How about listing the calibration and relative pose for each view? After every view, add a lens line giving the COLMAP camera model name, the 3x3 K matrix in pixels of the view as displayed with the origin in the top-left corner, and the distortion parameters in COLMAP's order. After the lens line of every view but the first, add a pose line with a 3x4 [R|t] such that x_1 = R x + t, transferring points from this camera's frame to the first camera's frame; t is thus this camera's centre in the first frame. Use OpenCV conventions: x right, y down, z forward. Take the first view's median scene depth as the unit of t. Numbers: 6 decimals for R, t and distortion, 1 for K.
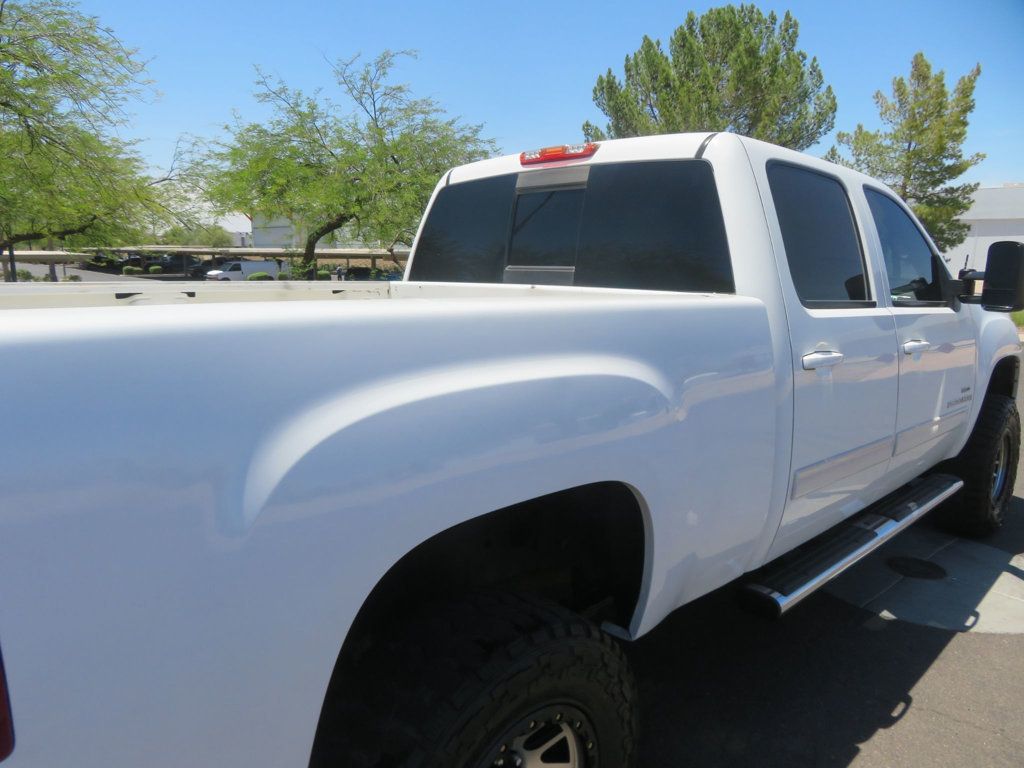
lens RADIAL K [[725.4, 0, 512.0], [0, 725.4, 384.0], [0, 0, 1]] dist [-0.046169, 0.028278]
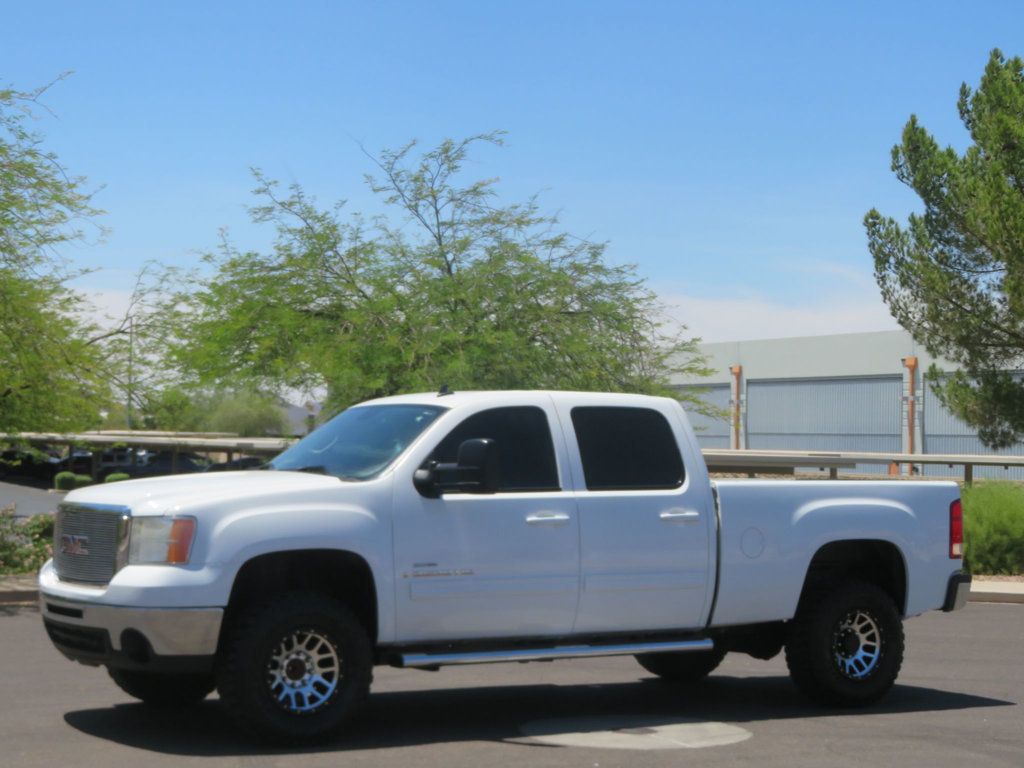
lens RADIAL K [[1870.4, 0, 512.0], [0, 1870.4, 384.0], [0, 0, 1]] dist [-0.056607, 0.049516]
pose [[0.969180, 0.001253, -0.246350, 0.268885], [-0.054414, 0.976378, -0.209105, 0.087838], [0.240268, 0.216065, 0.946355, -0.479940]]
